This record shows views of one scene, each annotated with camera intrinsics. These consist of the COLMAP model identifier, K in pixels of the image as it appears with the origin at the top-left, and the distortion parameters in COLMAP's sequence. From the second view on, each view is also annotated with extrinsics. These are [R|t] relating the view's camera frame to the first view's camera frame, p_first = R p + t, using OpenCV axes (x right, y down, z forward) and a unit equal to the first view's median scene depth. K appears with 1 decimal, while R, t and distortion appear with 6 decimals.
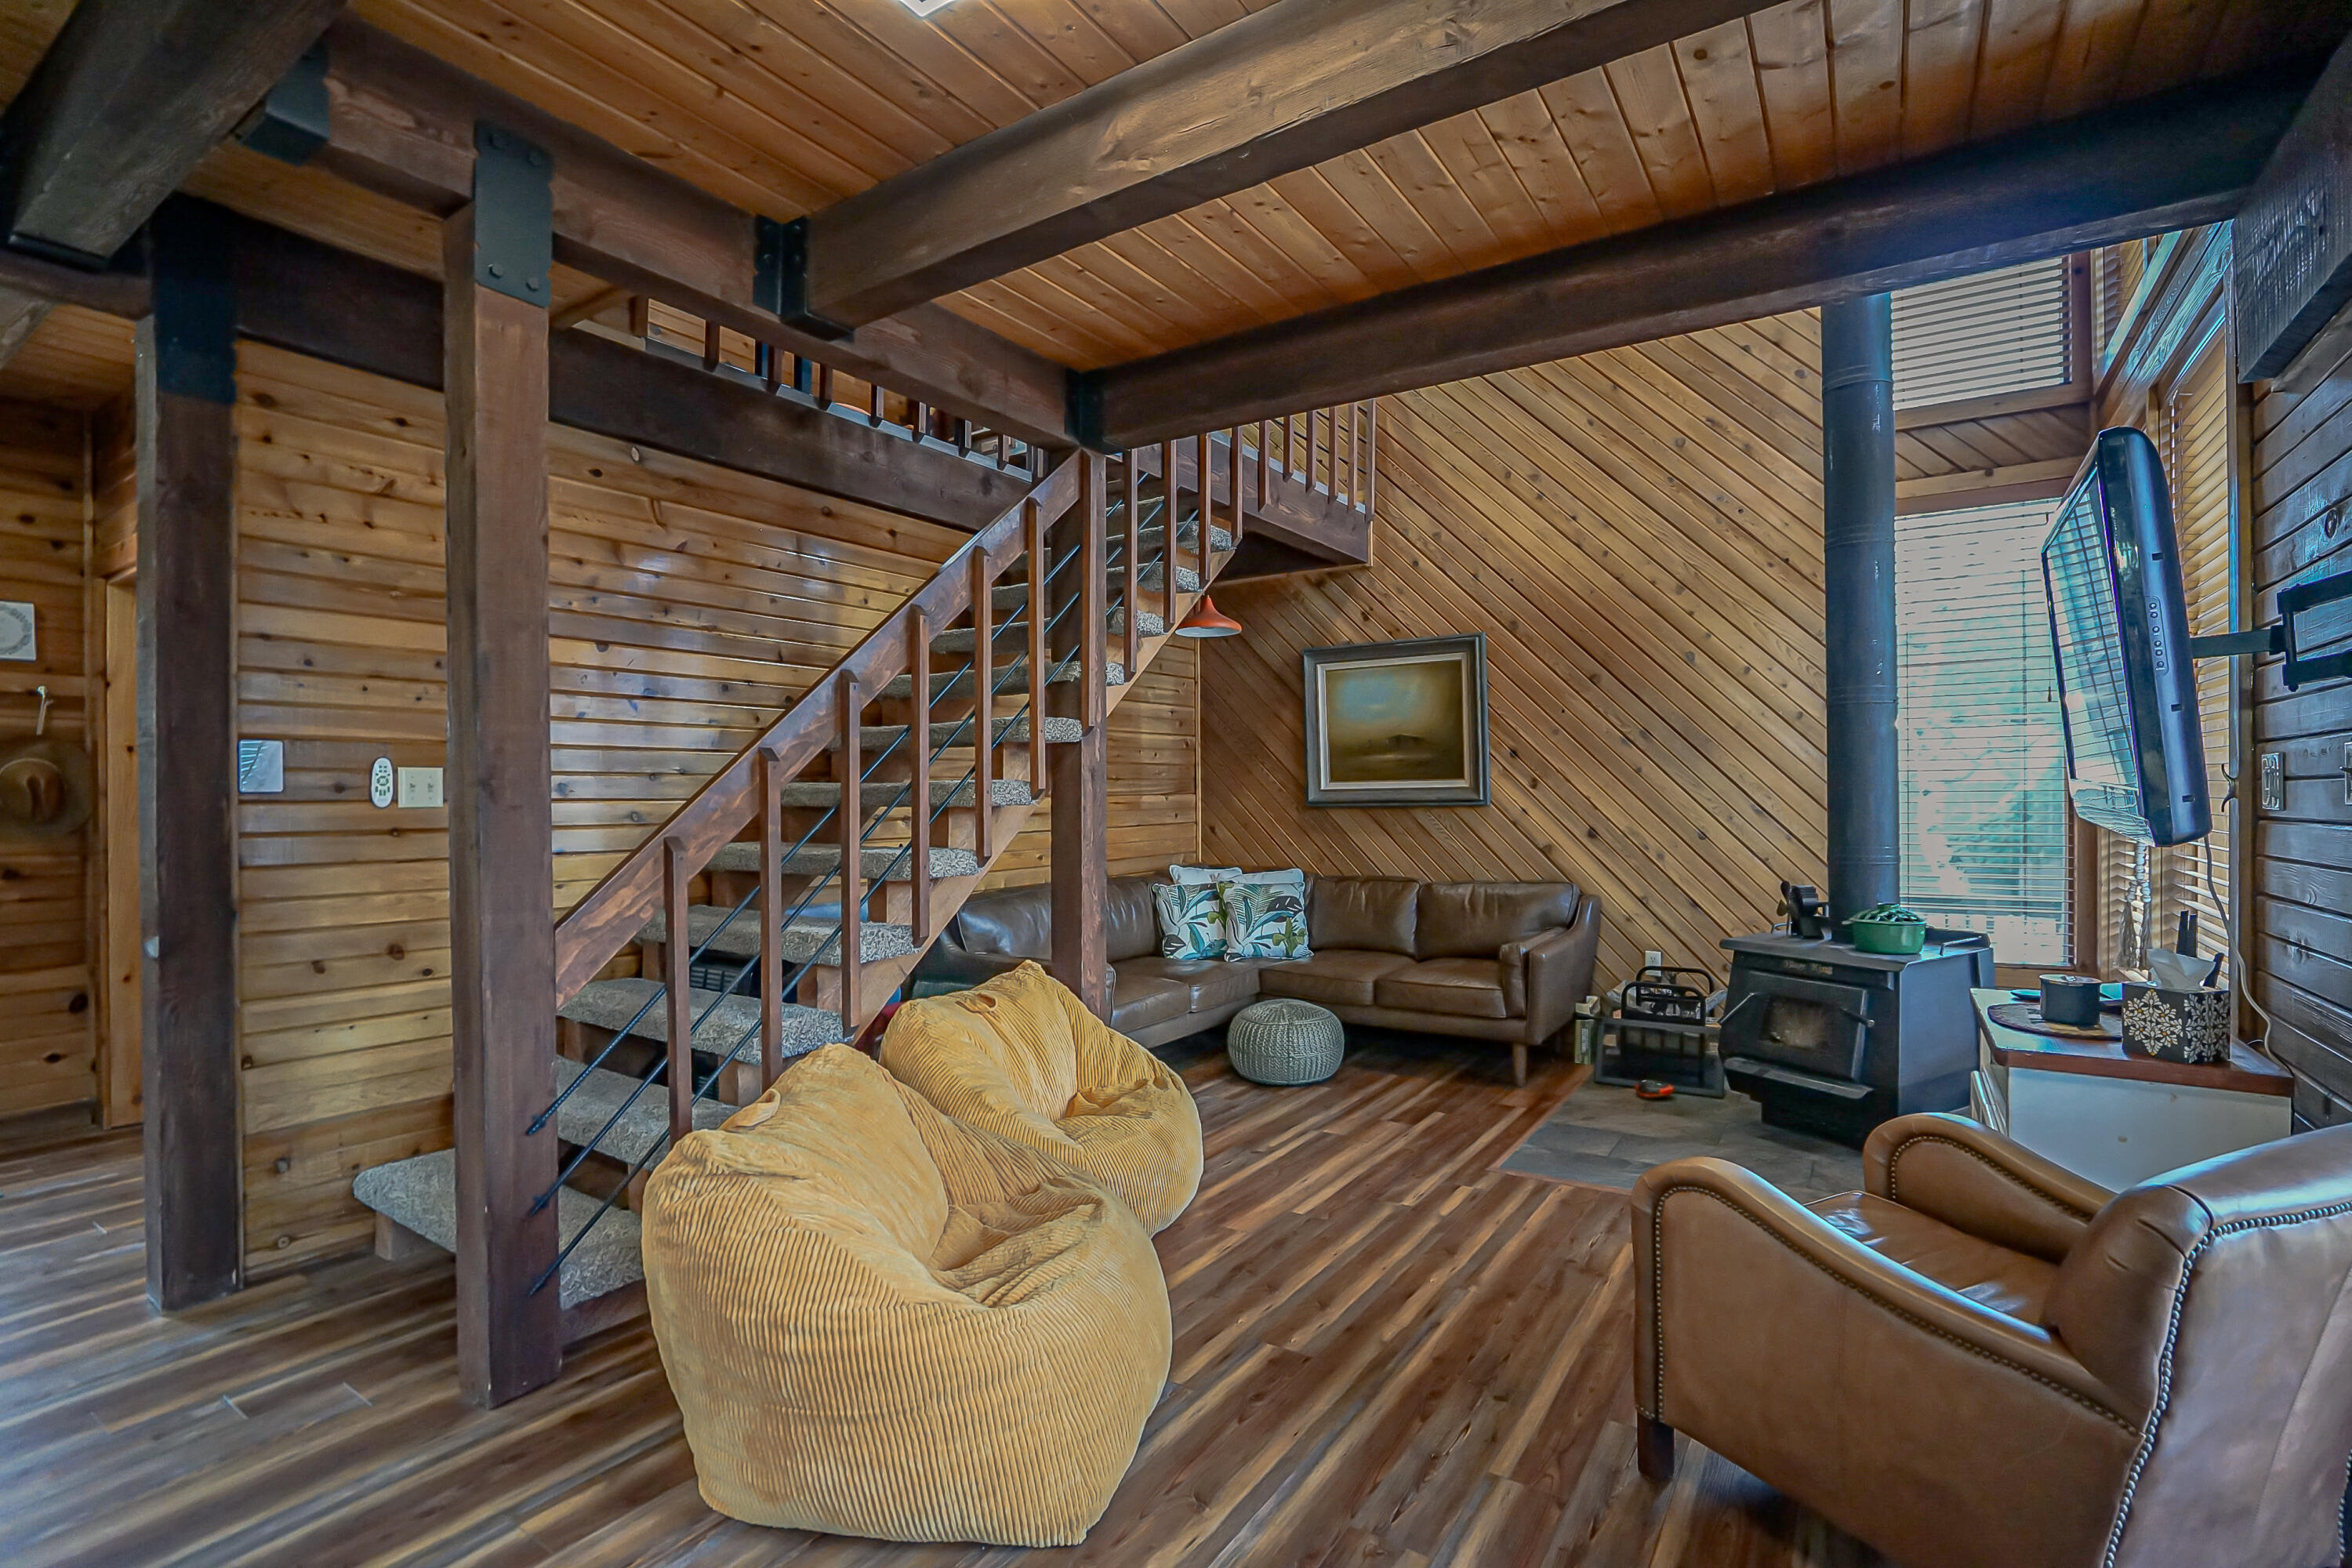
lens RADIAL K [[1153.5, 0, 1127.8], [0, 1153.5, 790.2], [0, 0, 1]] dist [-0.042525, 0.022645]
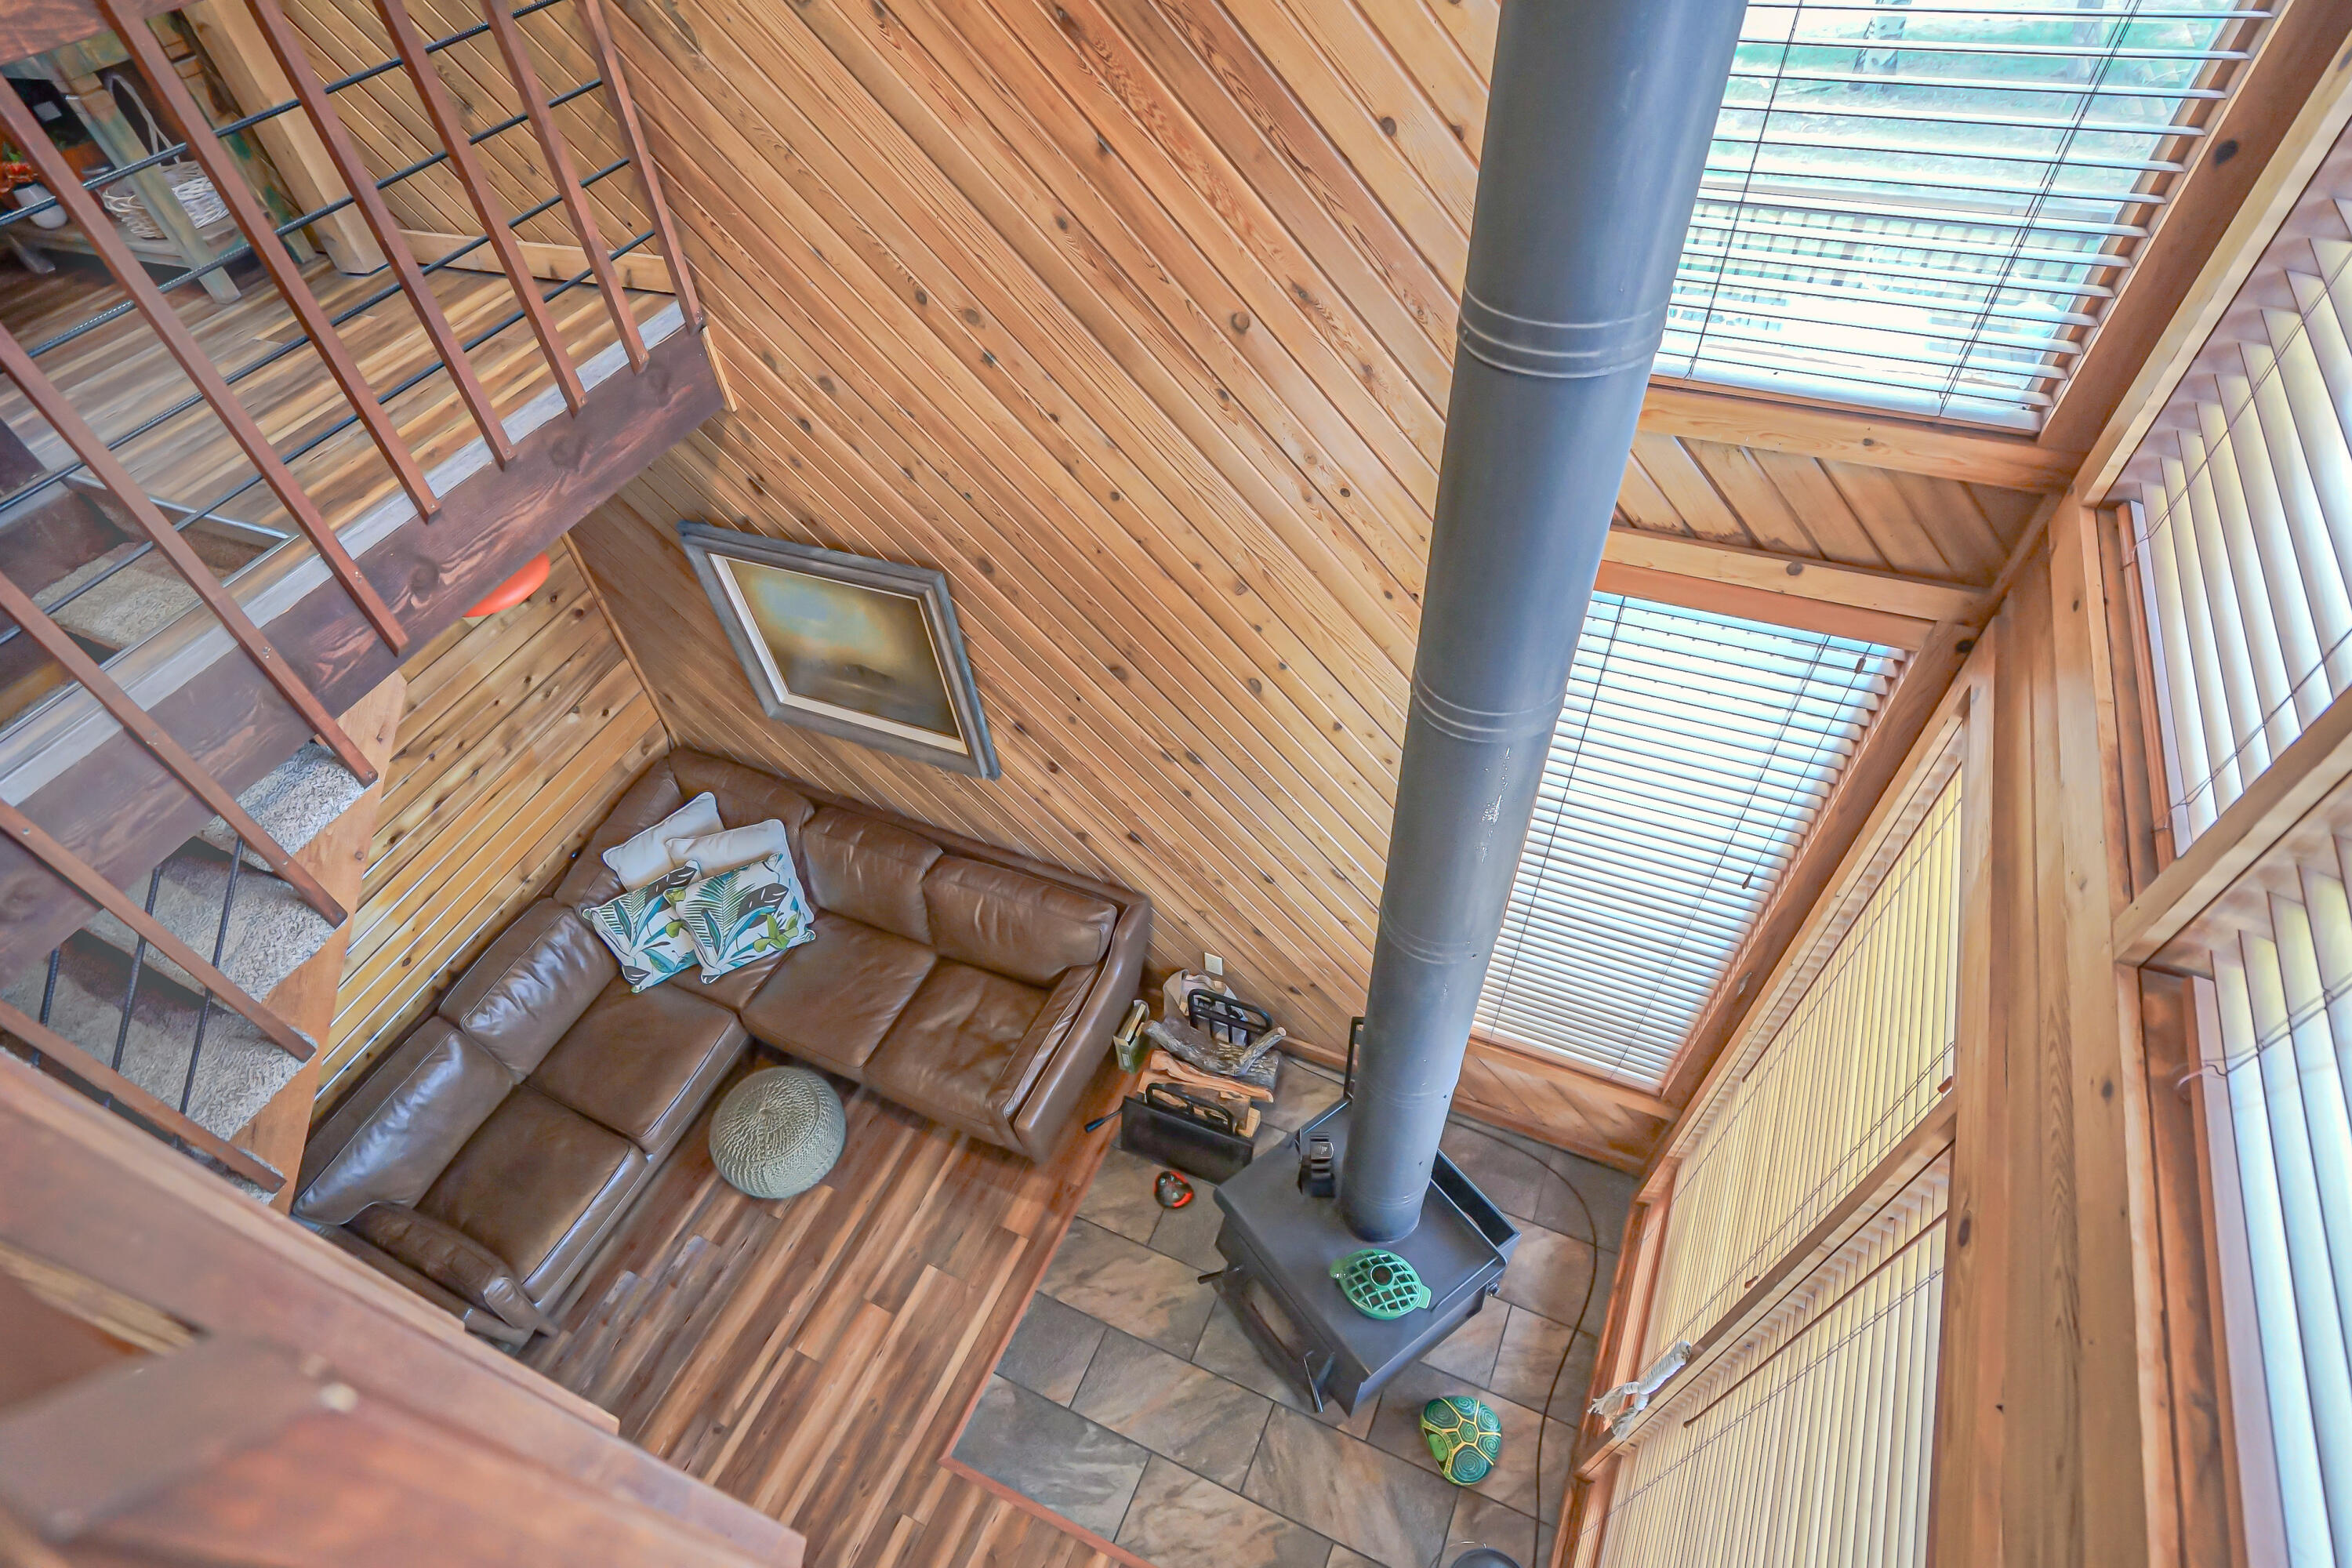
lens RADIAL K [[1177.9, 0, 1062.2], [0, 1177.9, 888.7], [0, 0, 1]] dist [-0.055163, 0.000206]
pose [[0.984026, -0.176454, -0.023586, 0.435508], [0.127435, 0.605680, 0.785437, -0.603585], [-0.124308, -0.775897, 0.618492, 0.621954]]
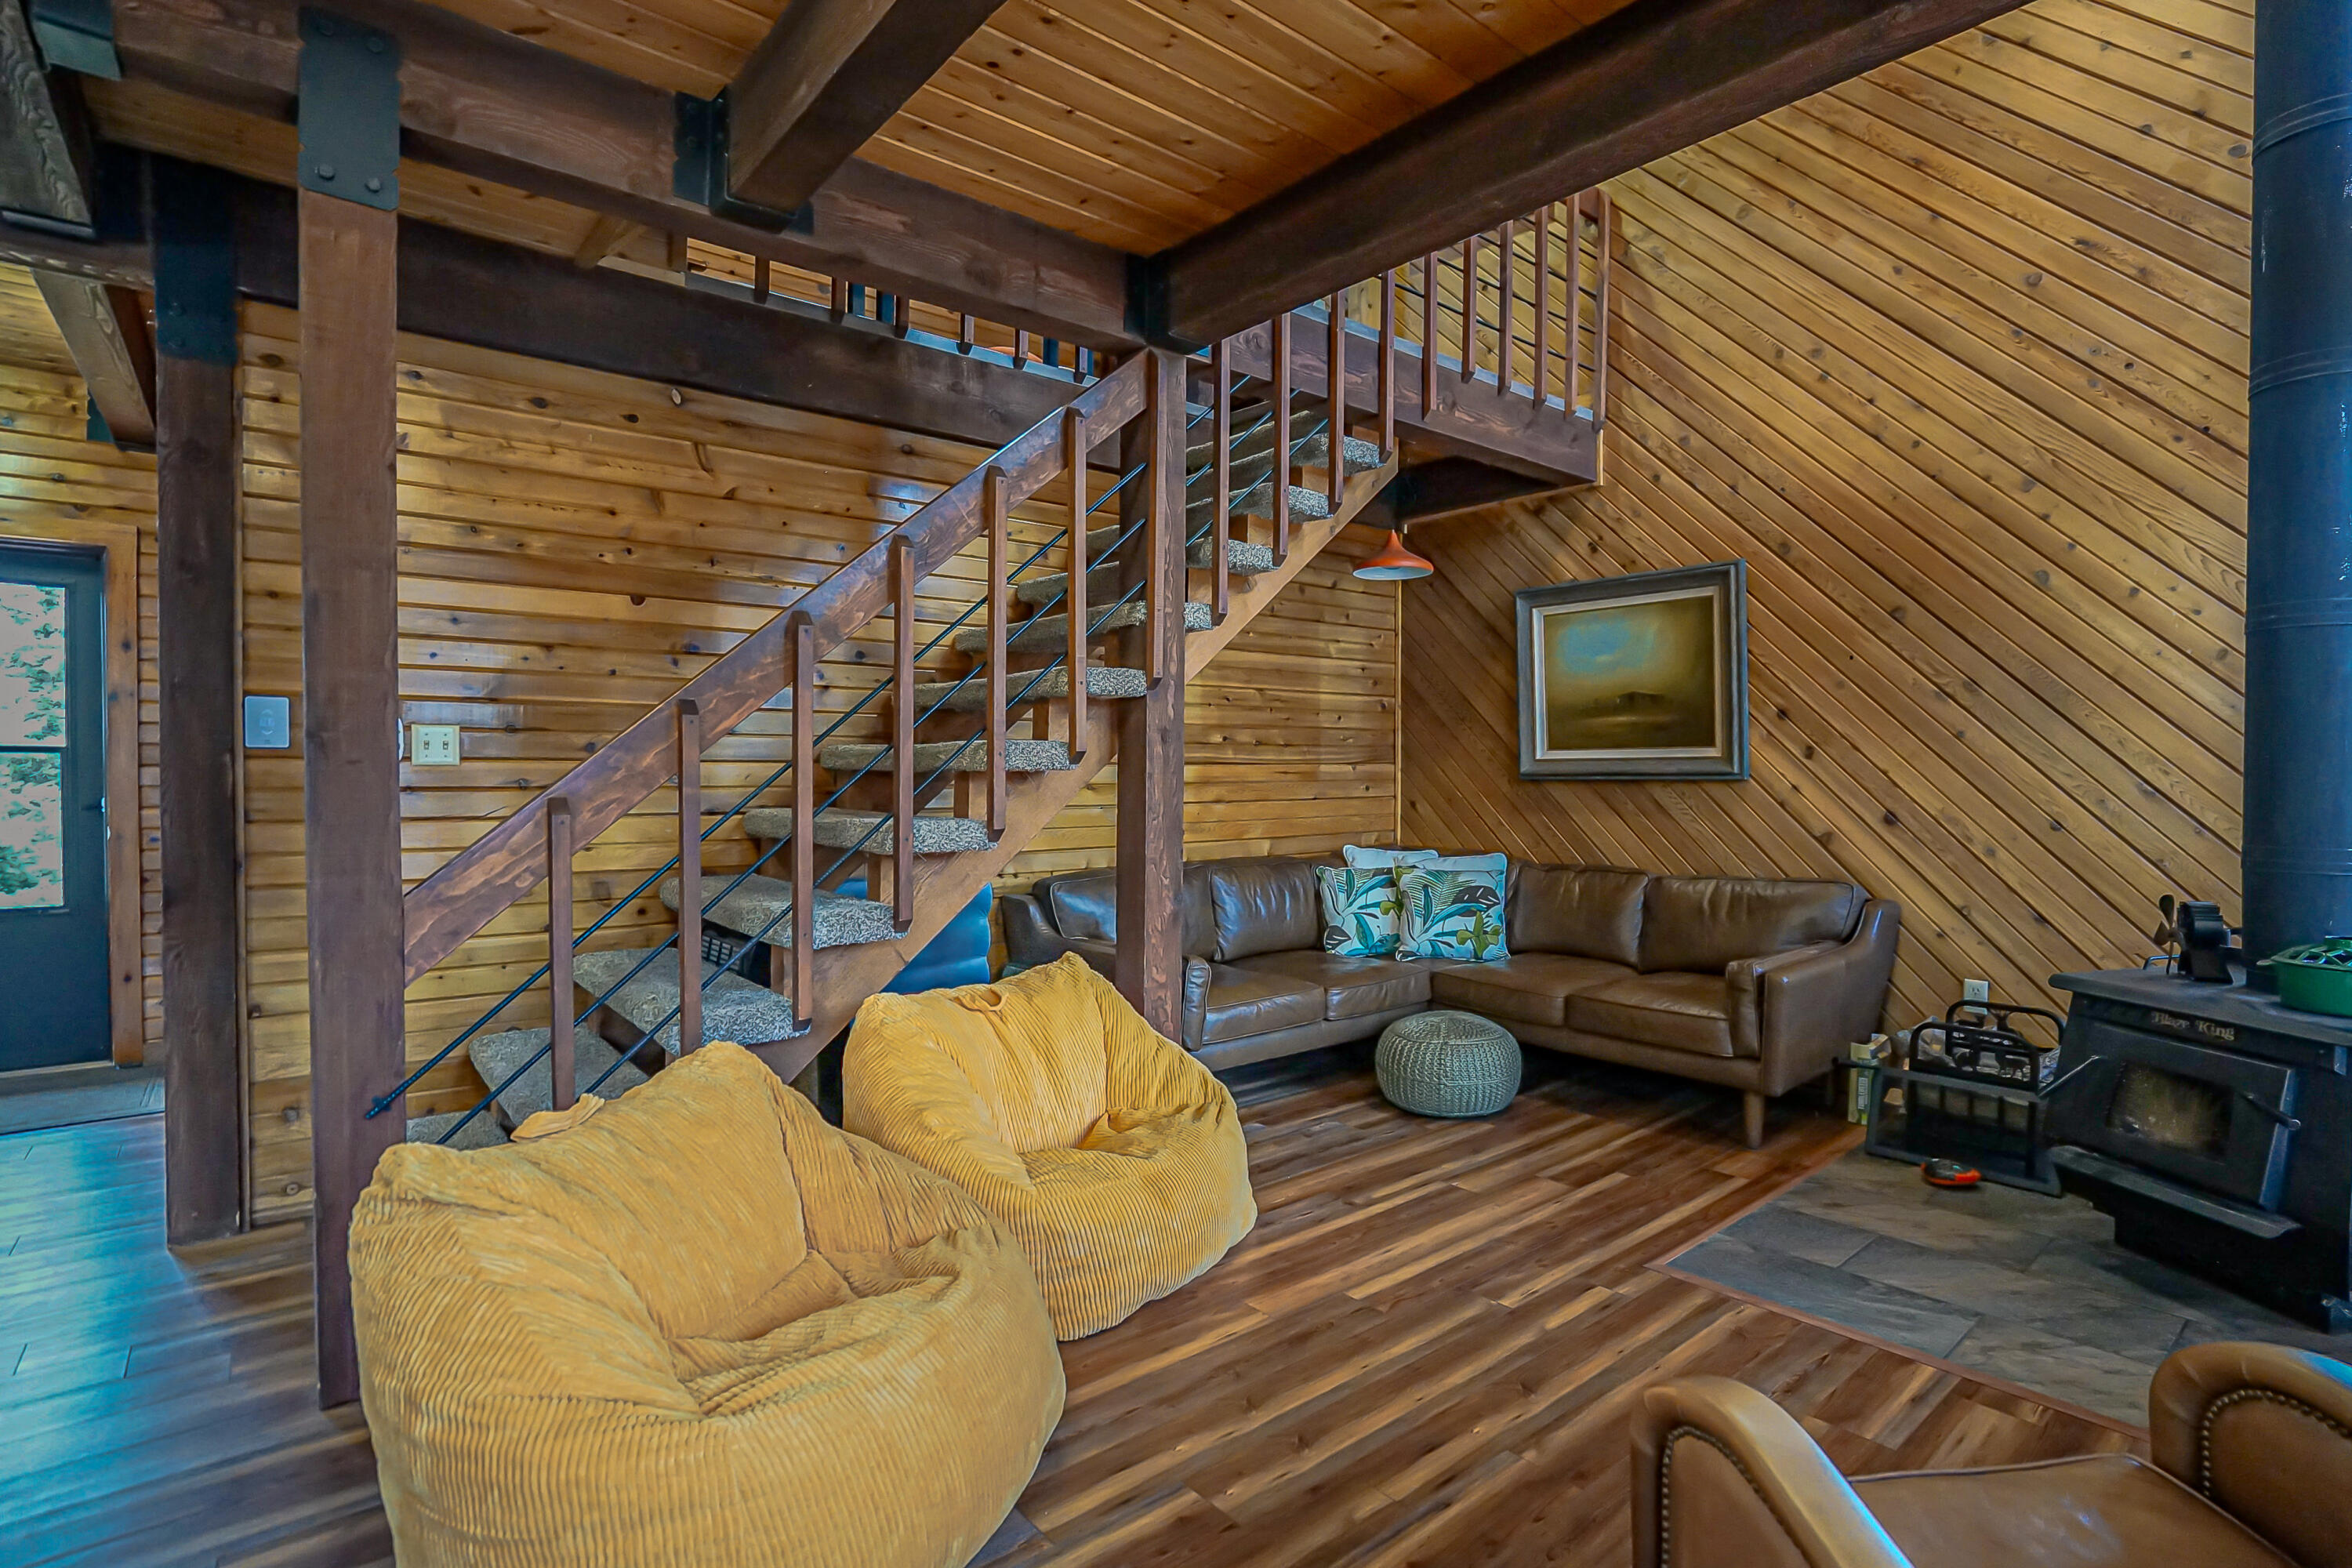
lens RADIAL K [[1148.5, 0, 1114.9], [0, 1148.5, 782.9], [0, 0, 1]] dist [-0.044018, 0.018765]
pose [[0.954348, 0.012907, -0.298418, 0.164565], [-0.007992, 0.999812, 0.017683, 0.005866], [0.298590, -0.014490, 0.954271, 0.164287]]
